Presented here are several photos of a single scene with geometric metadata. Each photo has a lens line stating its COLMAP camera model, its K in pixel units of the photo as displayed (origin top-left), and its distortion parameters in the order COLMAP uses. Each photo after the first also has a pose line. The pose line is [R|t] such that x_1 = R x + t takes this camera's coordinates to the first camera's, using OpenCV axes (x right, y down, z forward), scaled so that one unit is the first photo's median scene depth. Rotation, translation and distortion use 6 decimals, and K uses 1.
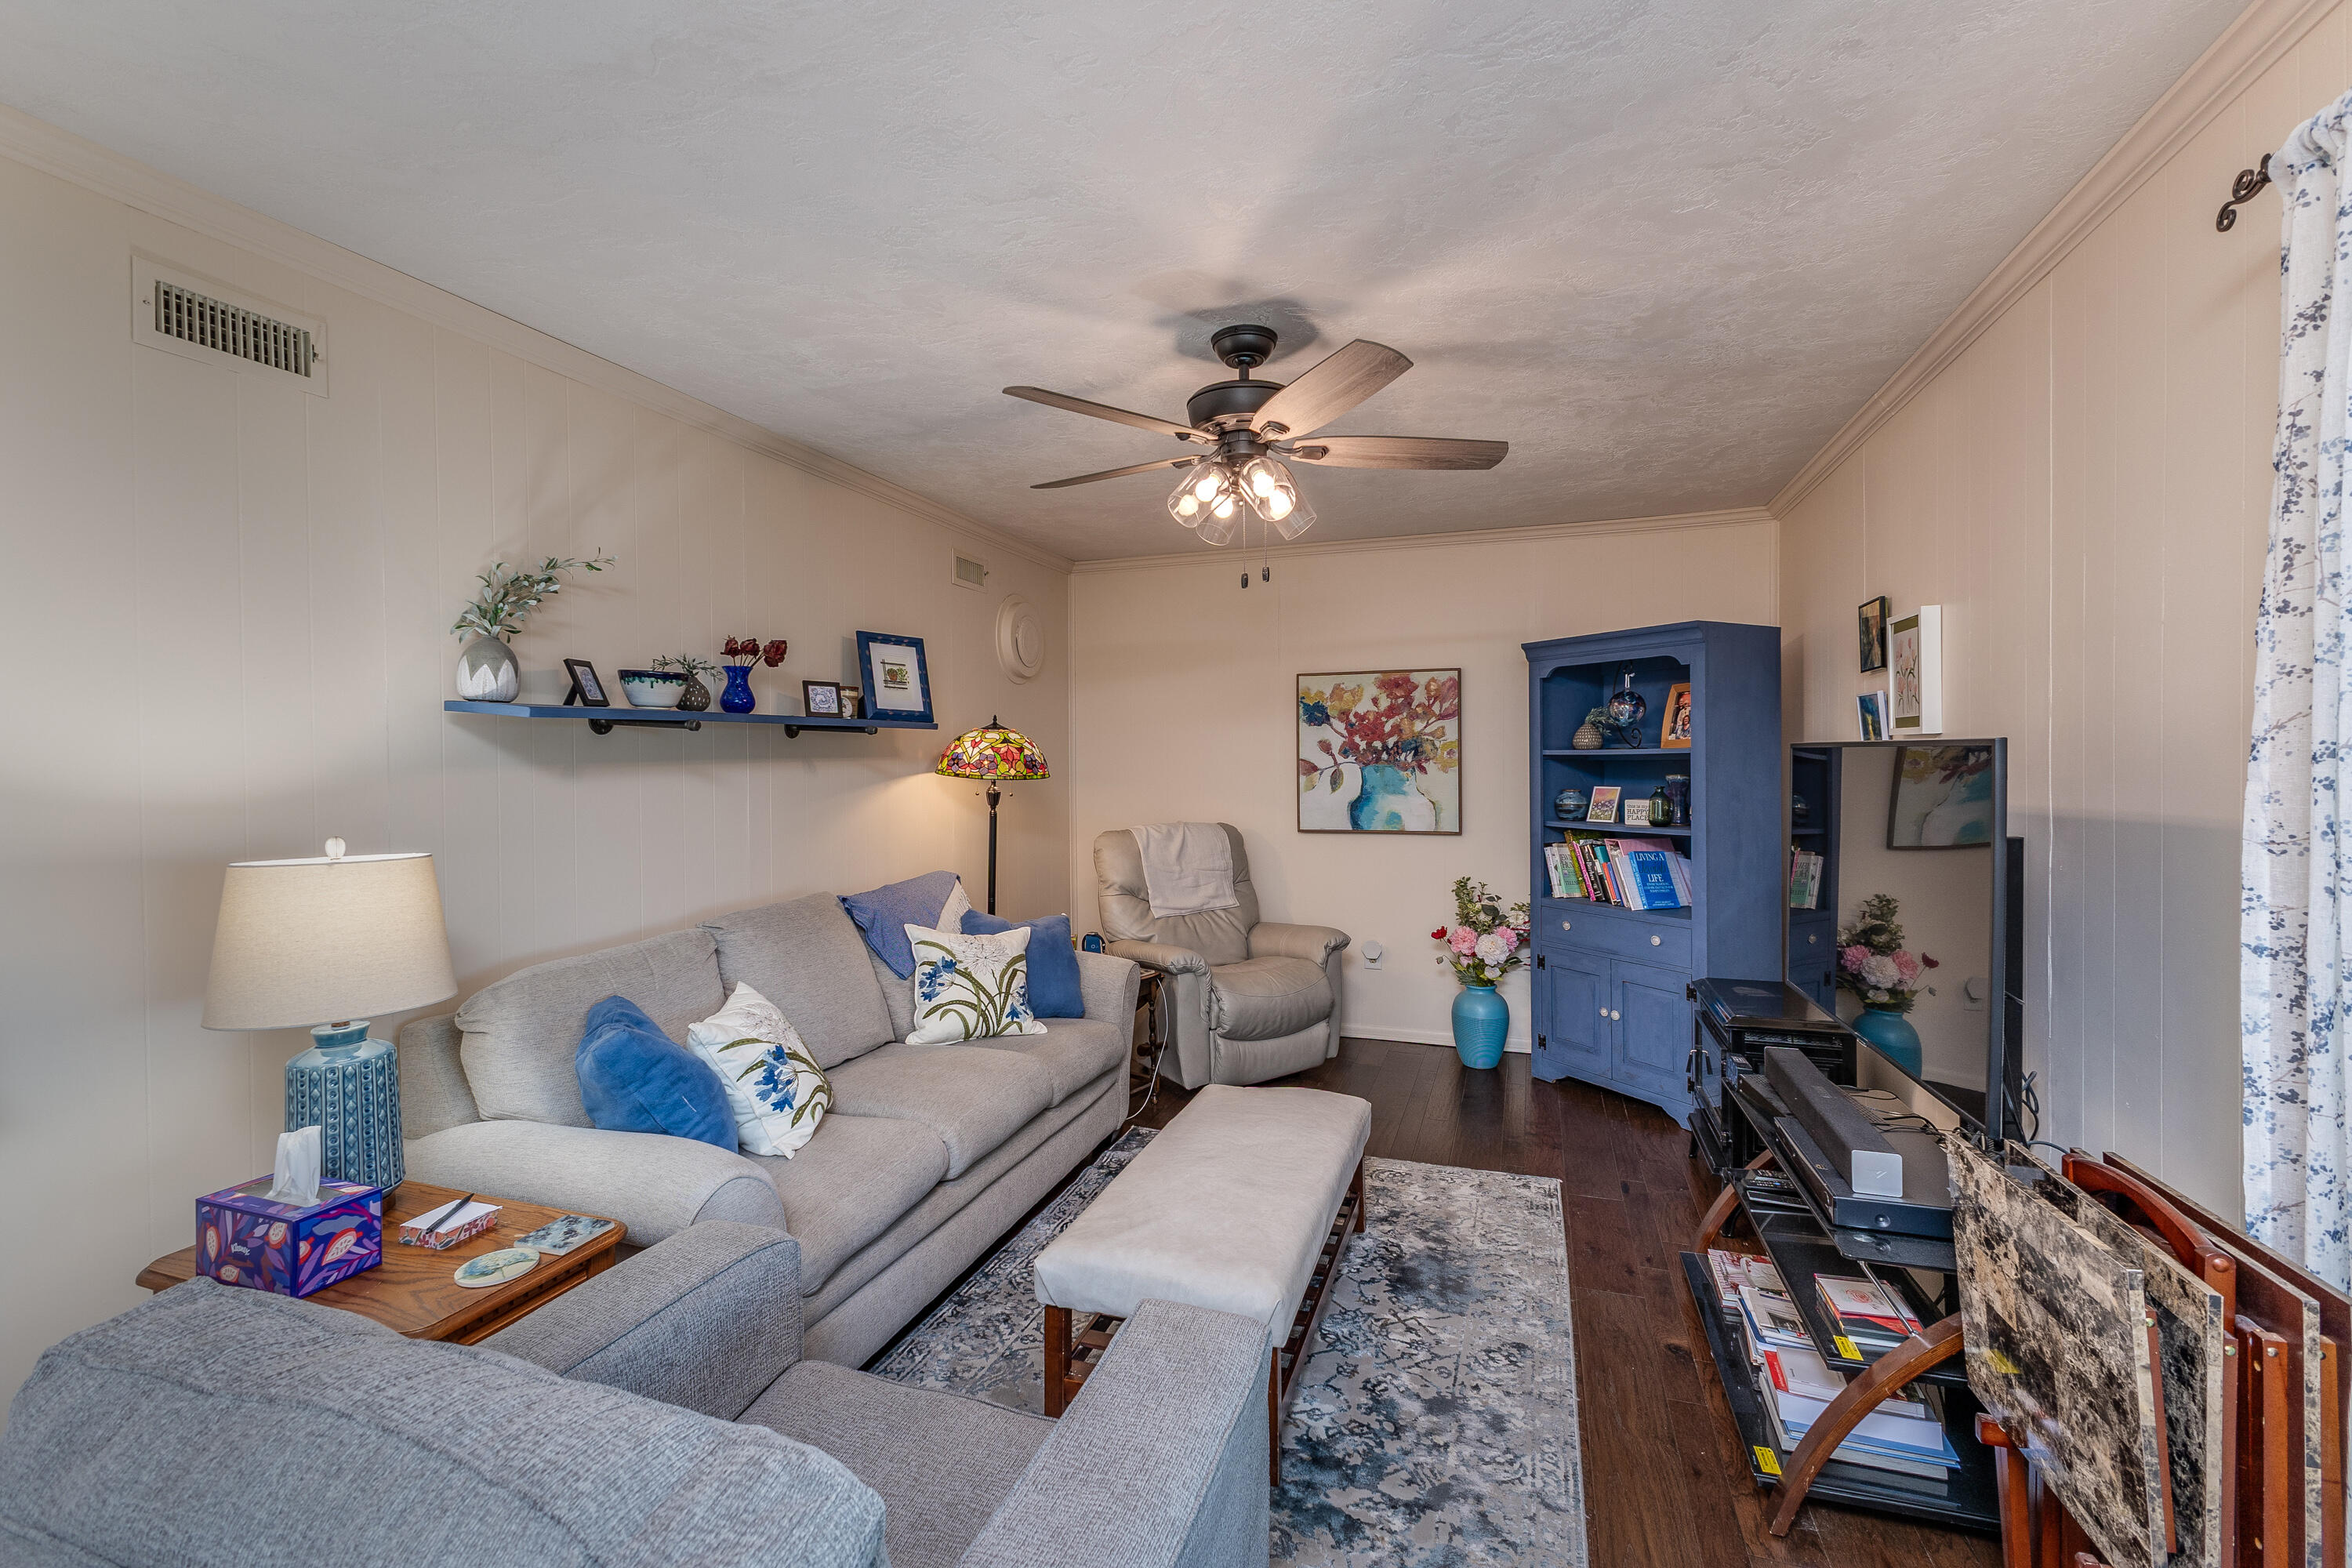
lens RADIAL K [[1021.2, 0, 1172.3], [0, 1021.2, 776.5], [0, 0, 1]] dist [0.011061, -0.000555]
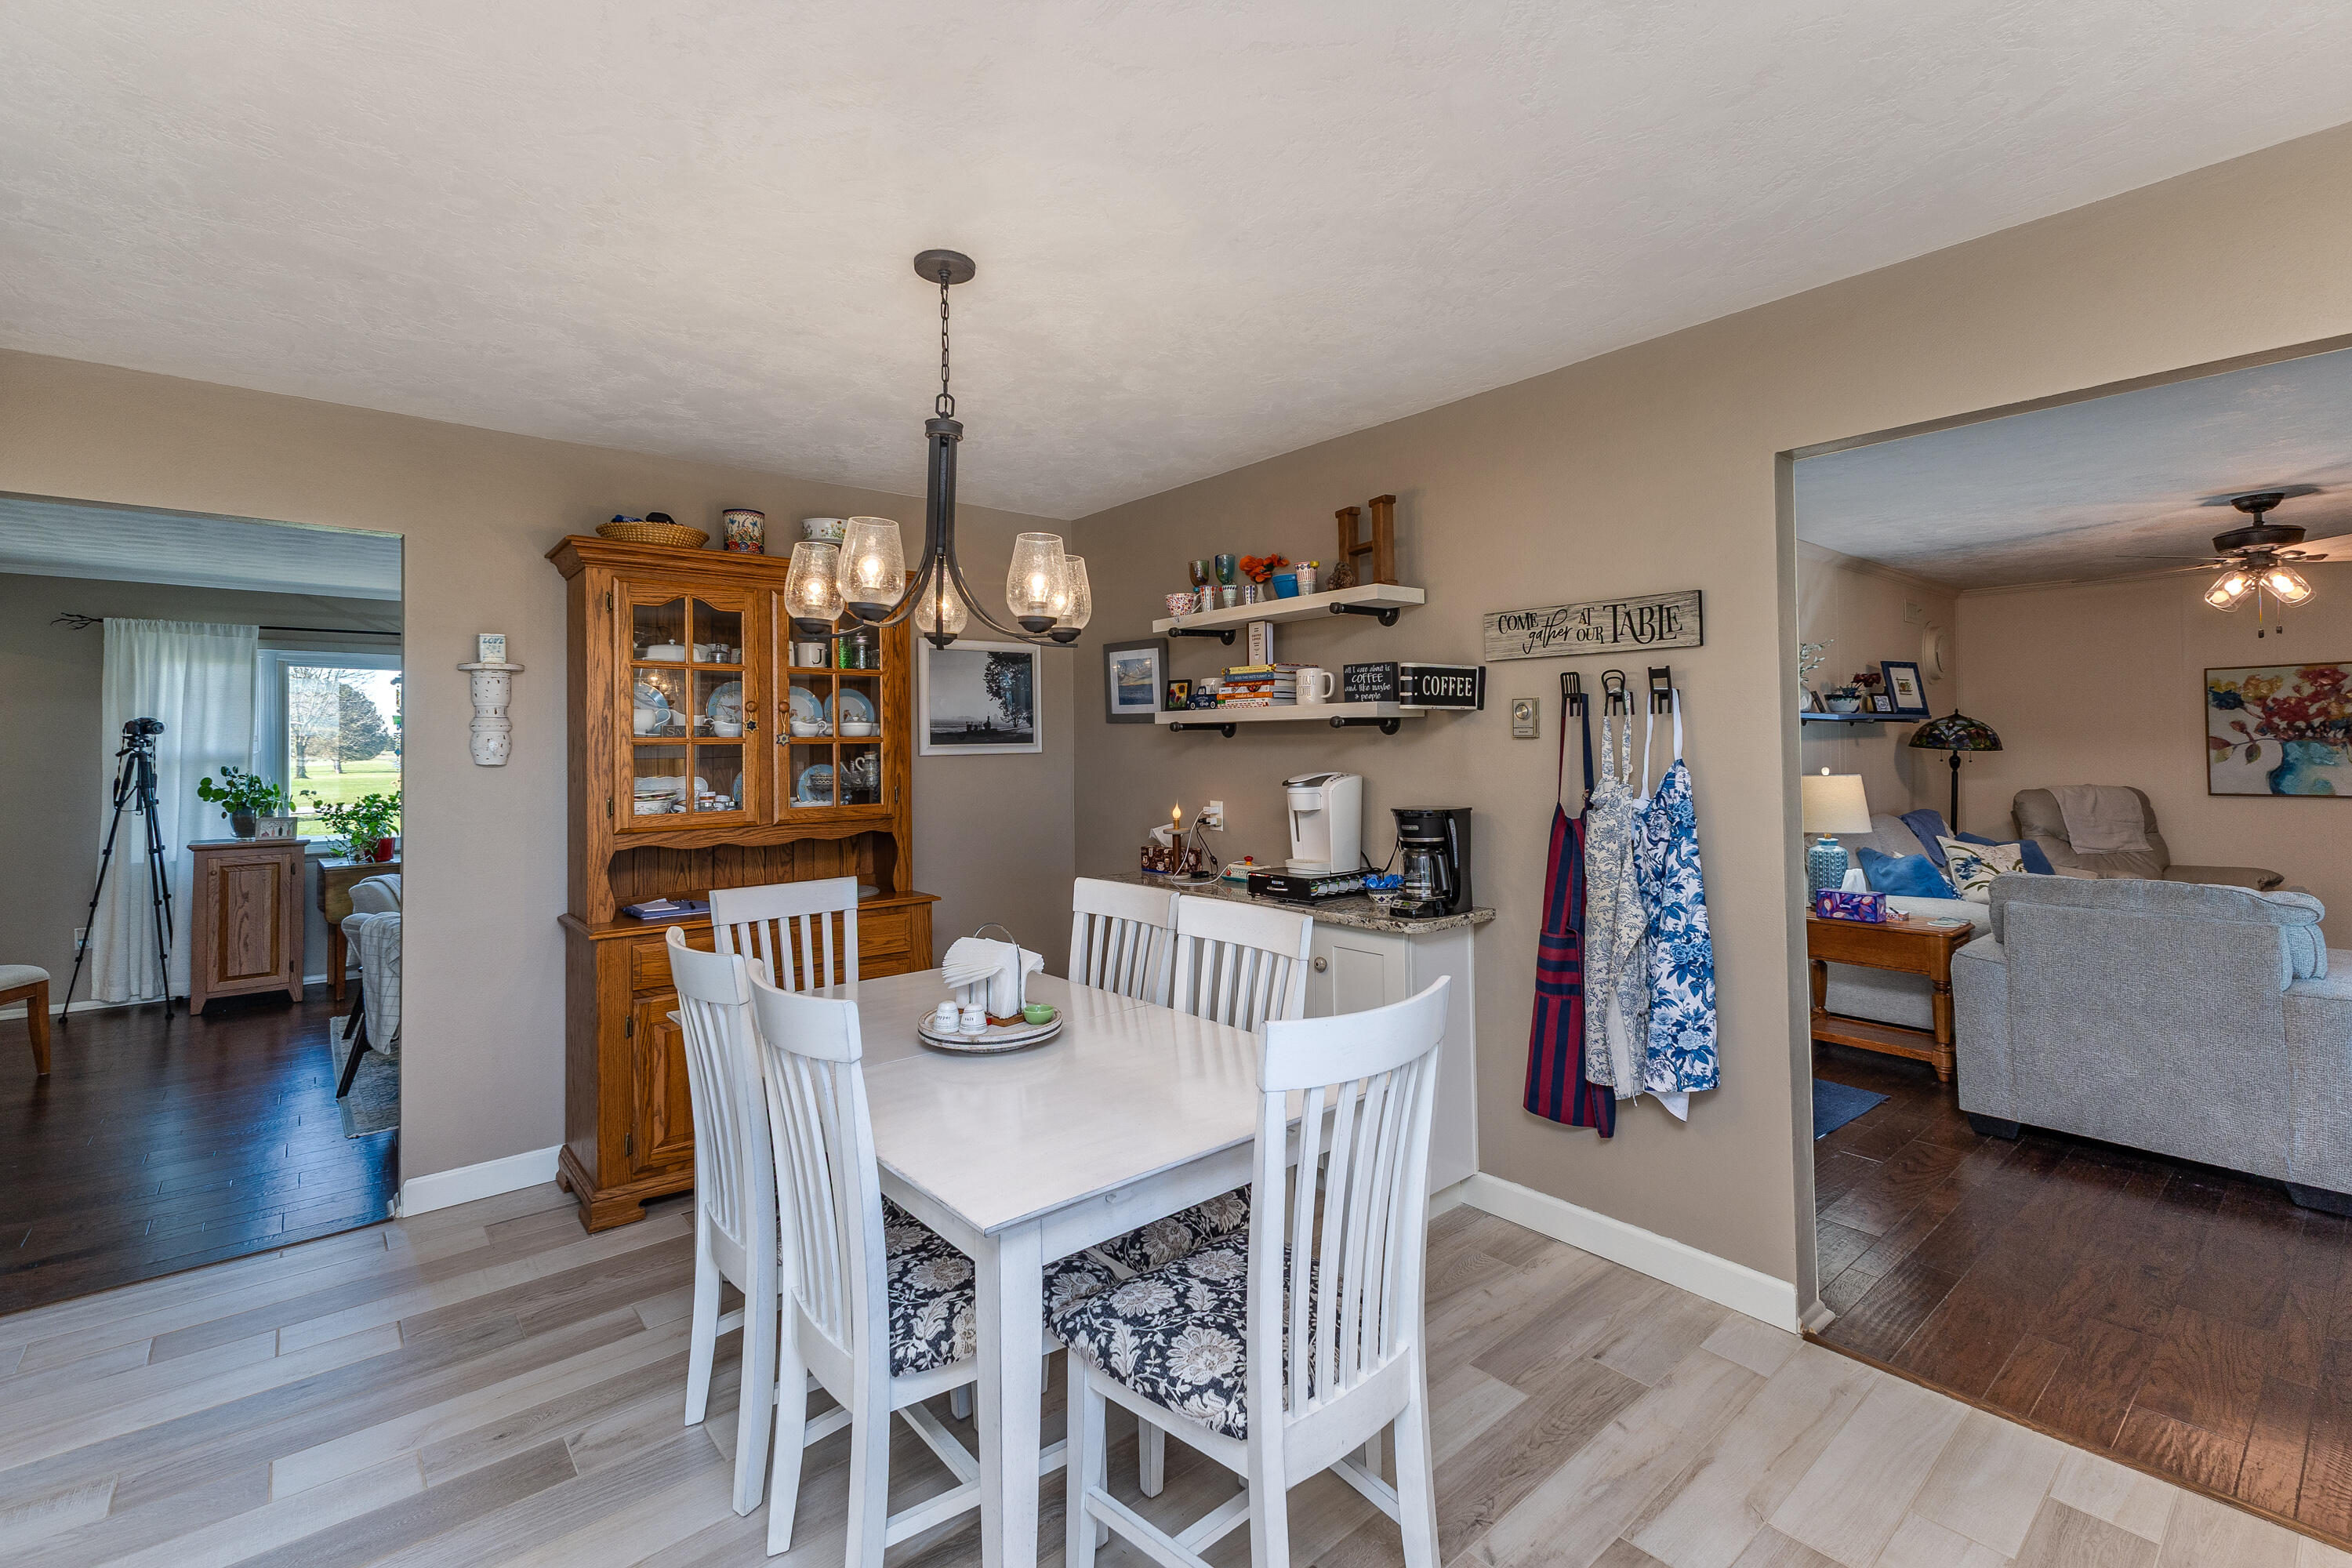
lens RADIAL K [[1021.2, 0, 1204.4], [0, 1021.2, 724.7], [0, 0, 1]] dist [0.011061, -0.000555]
pose [[0.859011, -0.011636, -0.511825, -0.289926], [-0.005155, 0.999494, -0.031375, 0.014534], [0.511932, 0.029590, 0.858516, -0.721884]]
